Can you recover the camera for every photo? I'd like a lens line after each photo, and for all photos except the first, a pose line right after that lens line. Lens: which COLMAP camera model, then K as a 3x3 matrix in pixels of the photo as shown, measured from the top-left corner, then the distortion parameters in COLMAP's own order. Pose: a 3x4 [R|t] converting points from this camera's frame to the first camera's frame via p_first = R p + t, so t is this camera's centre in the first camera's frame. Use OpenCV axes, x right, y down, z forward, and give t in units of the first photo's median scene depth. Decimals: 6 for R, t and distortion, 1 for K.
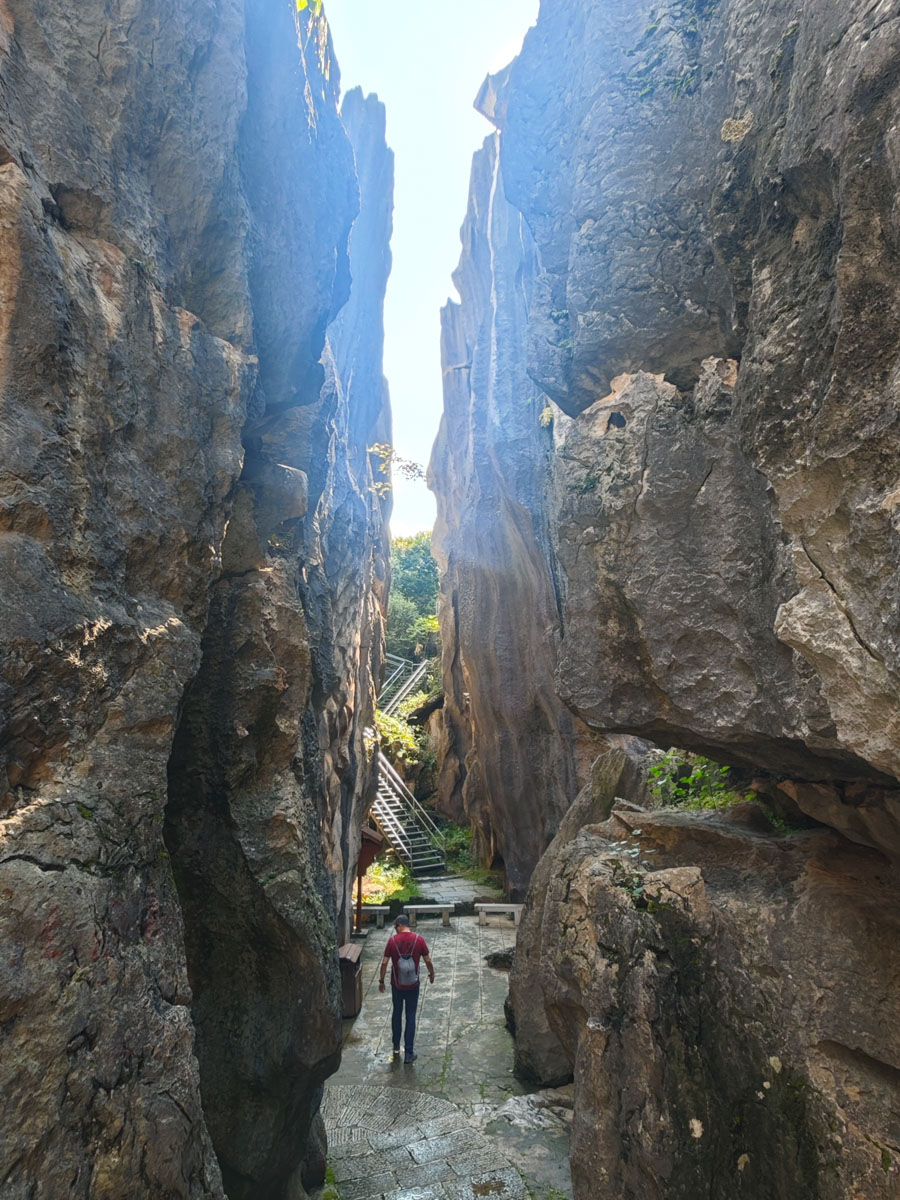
lens RADIAL K [[666.5, 0, 448.9], [0, 666.5, 600.4], [0, 0, 1]] dist [-0.002931, -0.000980]
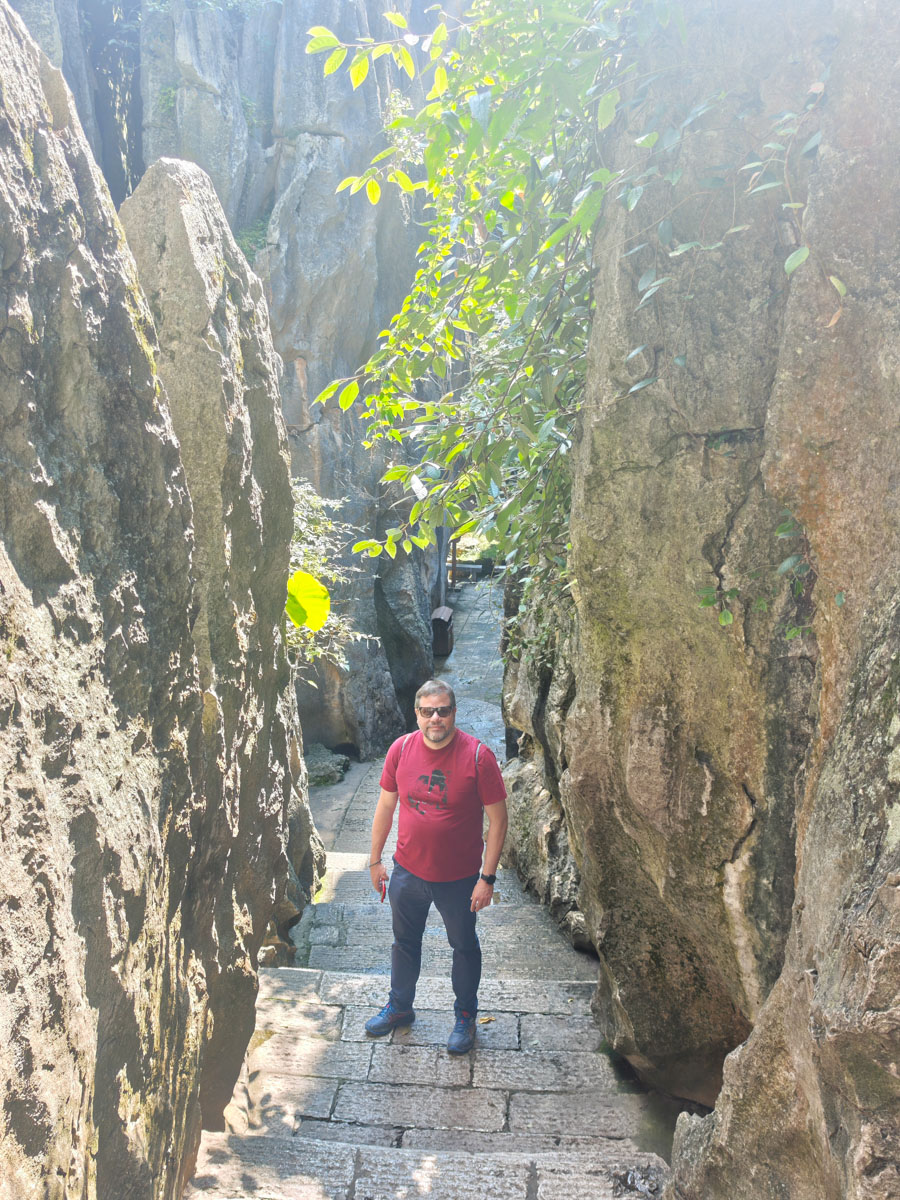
lens RADIAL K [[1123.4, 0, 450.6], [0, 1123.4, 600.0], [0, 0, 1]] dist [-0.013274, 0.000000]
pose [[0.988502, 0.071398, -0.133288, 0.157246], [0.006464, 0.860736, 0.509011, -0.616085], [0.151068, -0.504020, 0.850378, -0.858069]]
